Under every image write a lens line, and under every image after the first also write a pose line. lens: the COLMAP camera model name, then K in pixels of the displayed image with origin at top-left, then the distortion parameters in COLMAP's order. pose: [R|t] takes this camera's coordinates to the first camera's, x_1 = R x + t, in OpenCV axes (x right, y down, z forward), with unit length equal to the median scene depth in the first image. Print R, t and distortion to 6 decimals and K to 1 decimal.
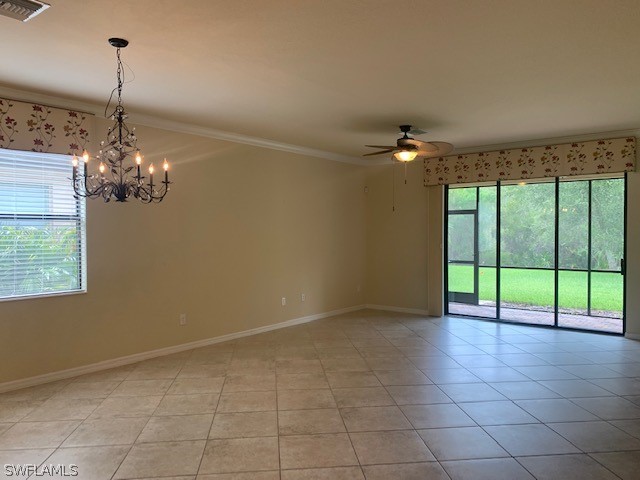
lens RADIAL K [[498.1, 0, 320.0], [0, 498.1, 240.0], [0, 0, 1]] dist [0.067942, -0.087374]
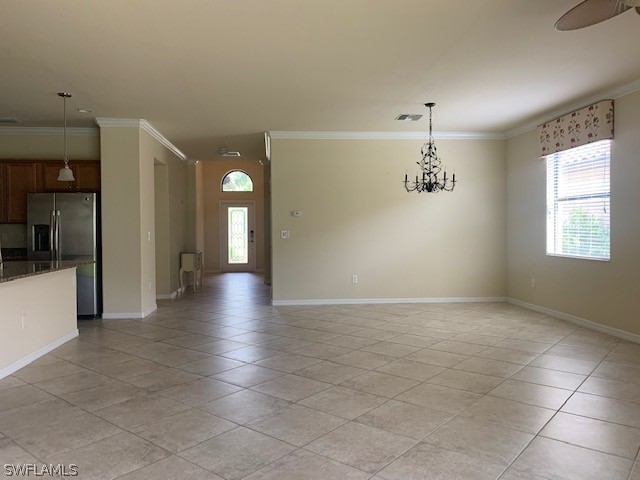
lens RADIAL K [[489.0, 0, 319.5], [0, 489.0, 236.1], [0, 0, 1]] dist [0.007017, -0.008920]
pose [[-0.711454, 0.018699, -0.702484, 0.841319], [-0.010060, 0.999272, 0.036787, 0.018026], [0.702661, 0.033239, -0.710748, 1.480329]]
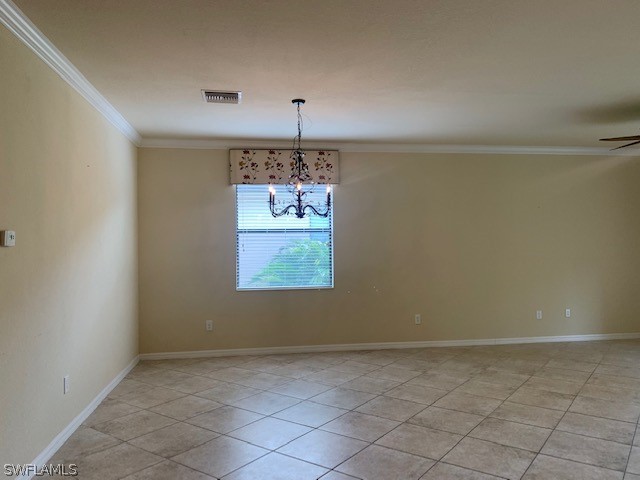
lens RADIAL K [[489.0, 0, 319.5], [0, 489.0, 236.1], [0, 0, 1]] dist [0.007017, -0.008920]
pose [[0.739400, -0.016147, -0.673073, 0.399040], [-0.009793, 0.999349, -0.034733, 0.016103], [0.673196, 0.032273, 0.738760, 0.052882]]
